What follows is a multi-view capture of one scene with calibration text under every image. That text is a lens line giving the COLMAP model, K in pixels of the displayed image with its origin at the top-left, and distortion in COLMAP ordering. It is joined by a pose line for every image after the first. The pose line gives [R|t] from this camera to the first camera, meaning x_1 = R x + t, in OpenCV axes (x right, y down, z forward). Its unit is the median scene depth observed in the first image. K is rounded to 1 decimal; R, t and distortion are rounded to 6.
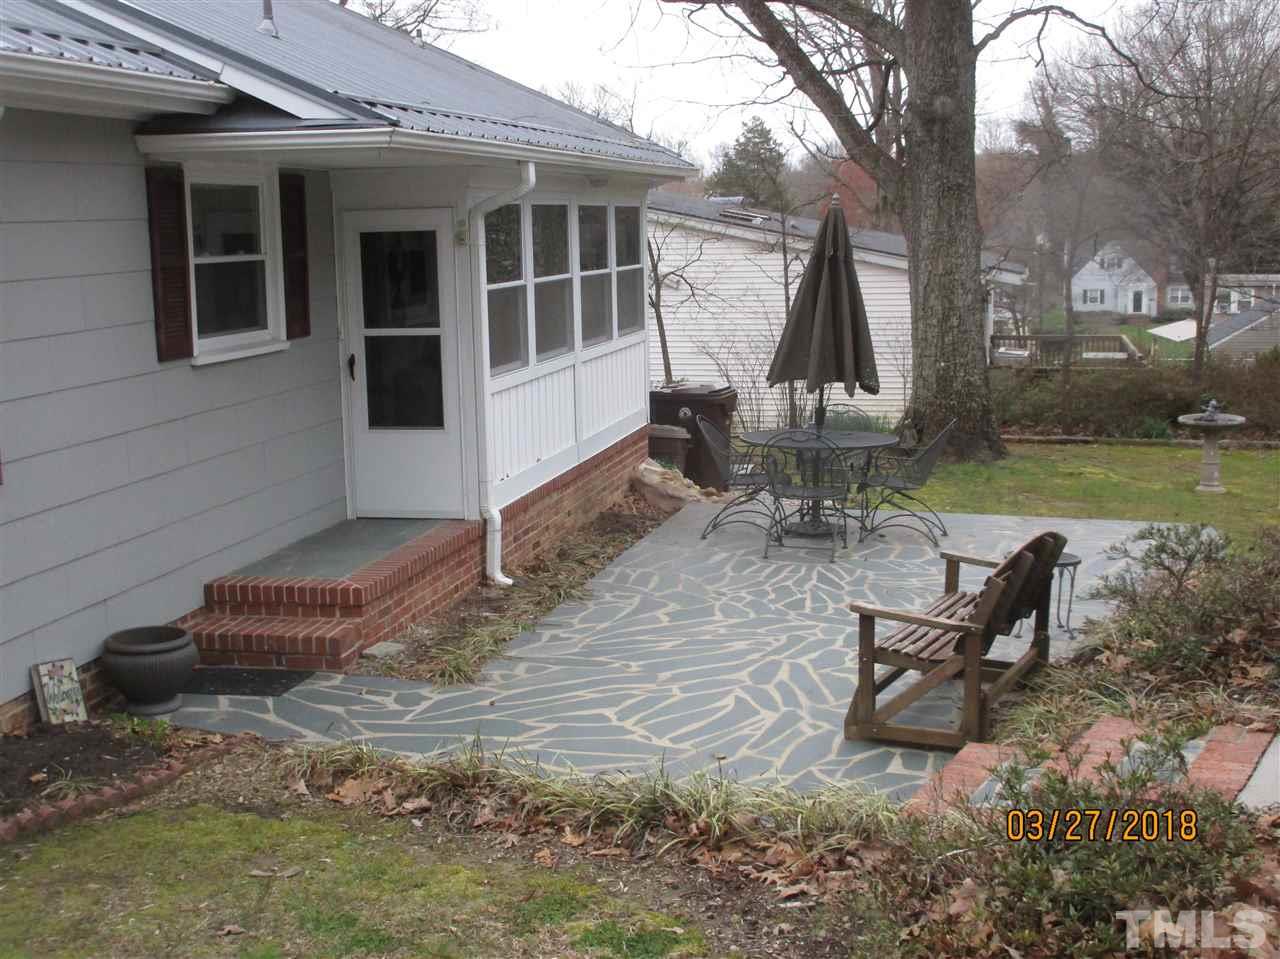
lens RADIAL K [[1698.5, 0, 640.0], [0, 1698.5, 479.5], [0, 0, 1]] dist [-0.005466, 0.000943]
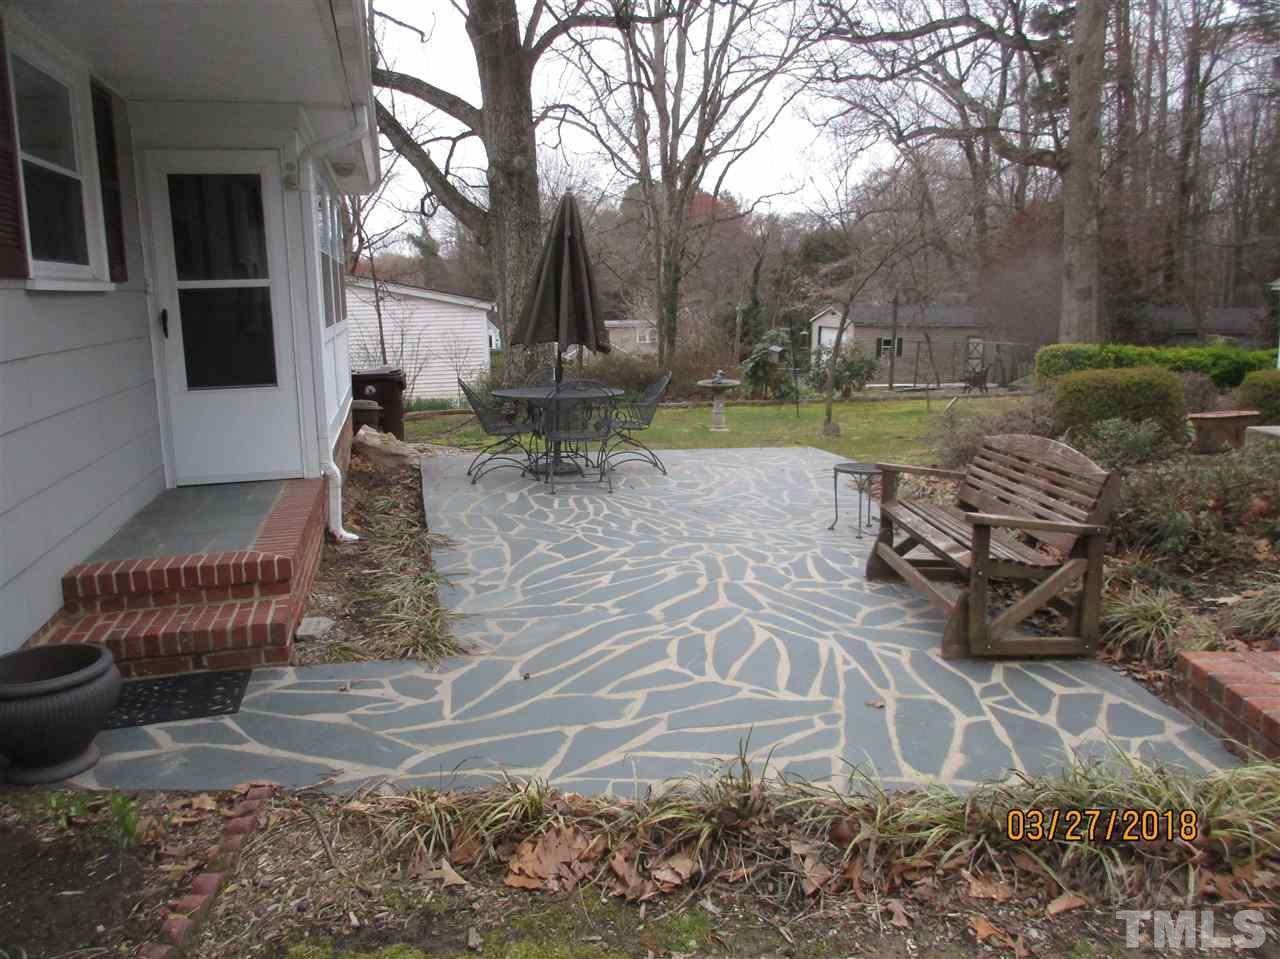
lens RADIAL K [[1017.8, 0, 640.6], [0, 1017.8, 456.2], [0, 0, 1]] dist [0.057705, -0.010799]
pose [[0.900315, -0.069248, 0.429695, -0.227461], [0.068252, 0.997510, 0.017751, 0.016864], [-0.429854, 0.013346, 0.902800, 0.480736]]
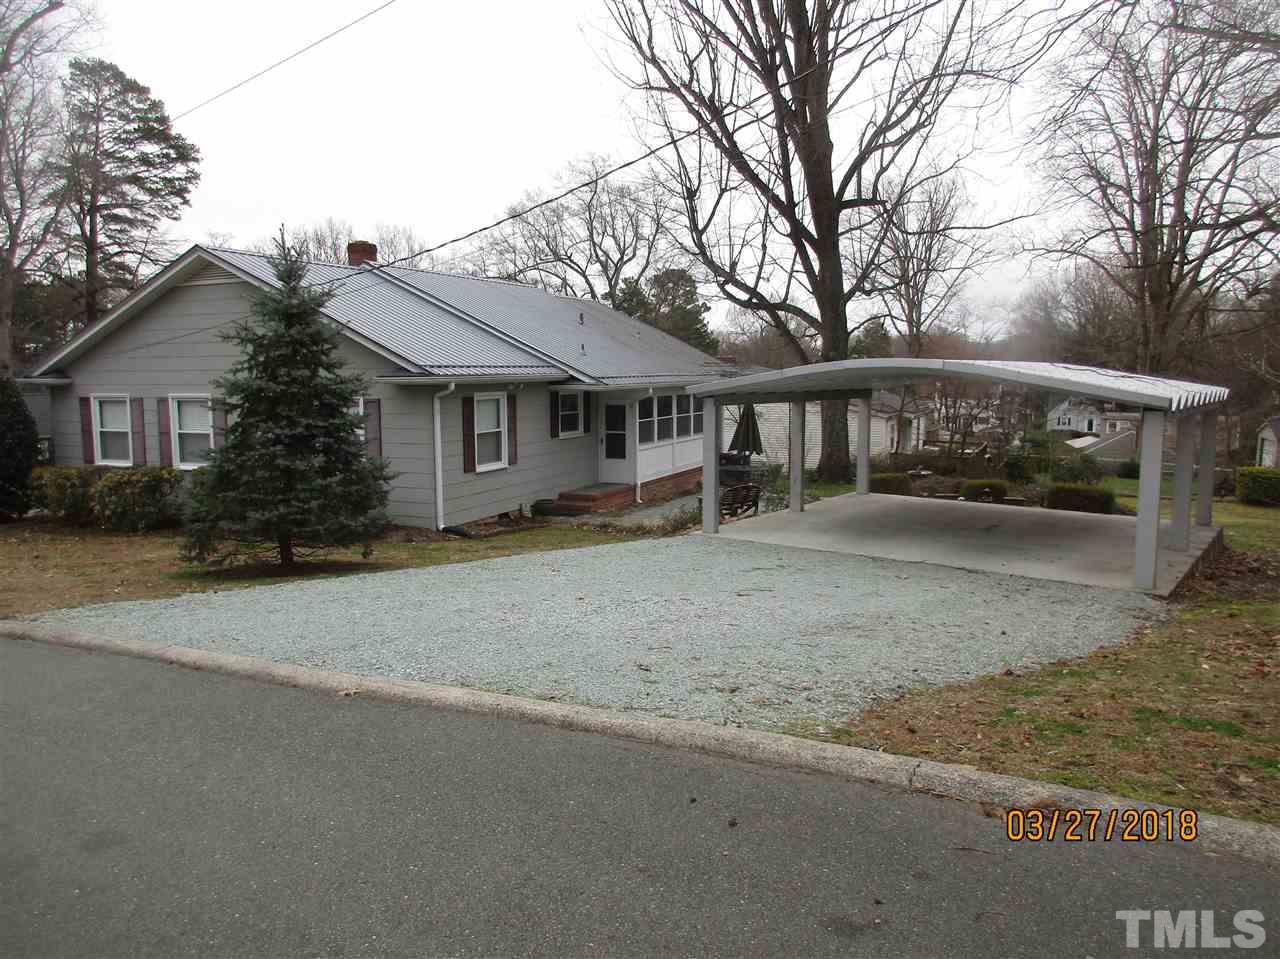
lens RADIAL K [[954.2, 0, 640.0], [0, 954.2, 479.5], [0, 0, 1]] dist [0.005825, 0.002769]
pose [[0.982368, 0.039783, -0.182678, 0.363303], [-0.046271, 0.998435, -0.031393, 0.096047], [0.181143, 0.039292, 0.982672, -1.257475]]
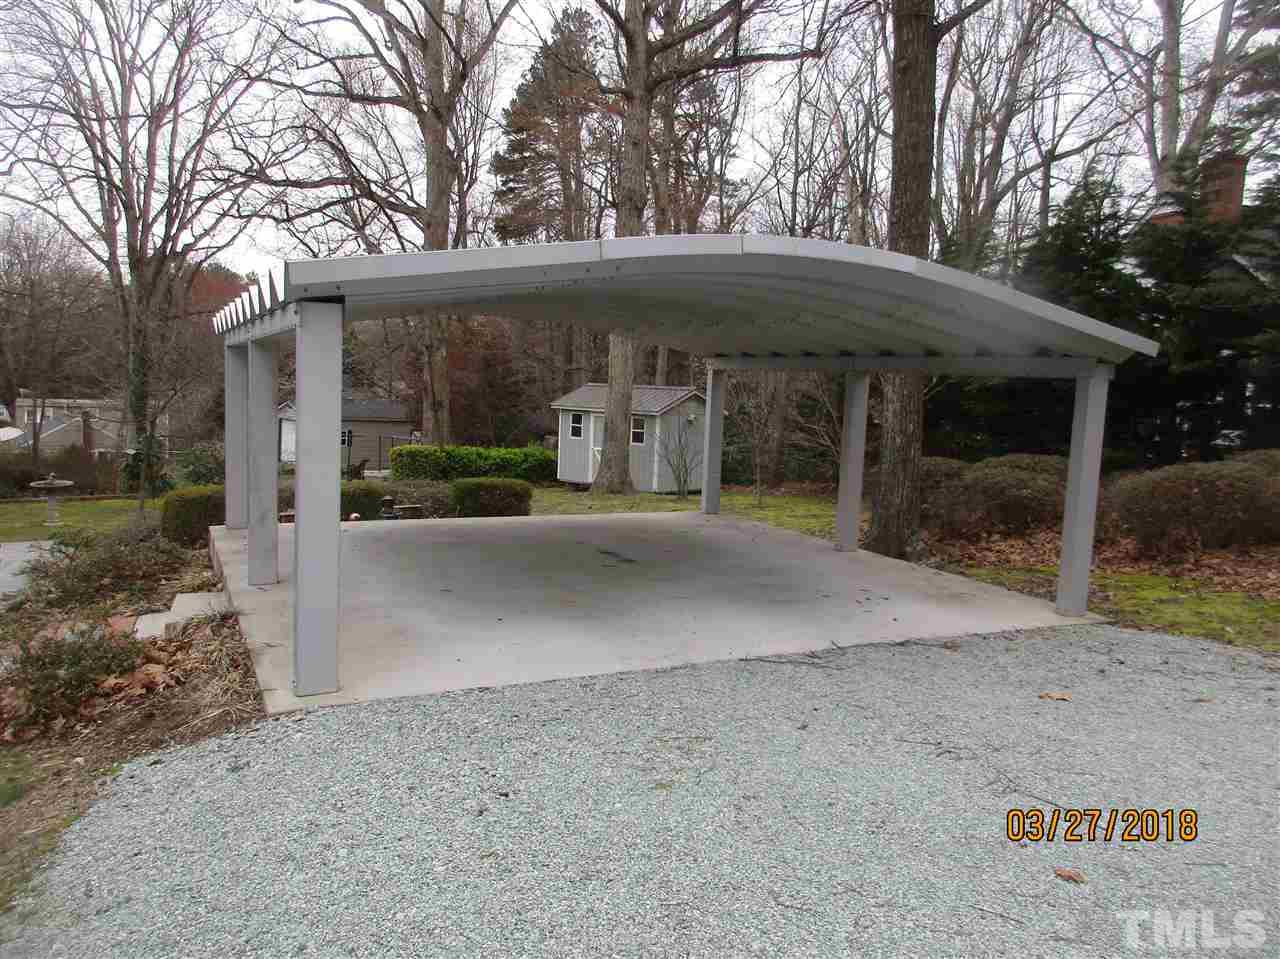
lens RADIAL K [[973.1, 0, 640.0], [0, 973.1, 479.5], [0, 0, 1]] dist [0.005460, 0.003958]
pose [[0.628397, -0.055636, 0.775901, -0.122858], [0.085348, 0.996348, 0.002321, 0.019511], [-0.773196, 0.064763, 0.630851, -0.200395]]
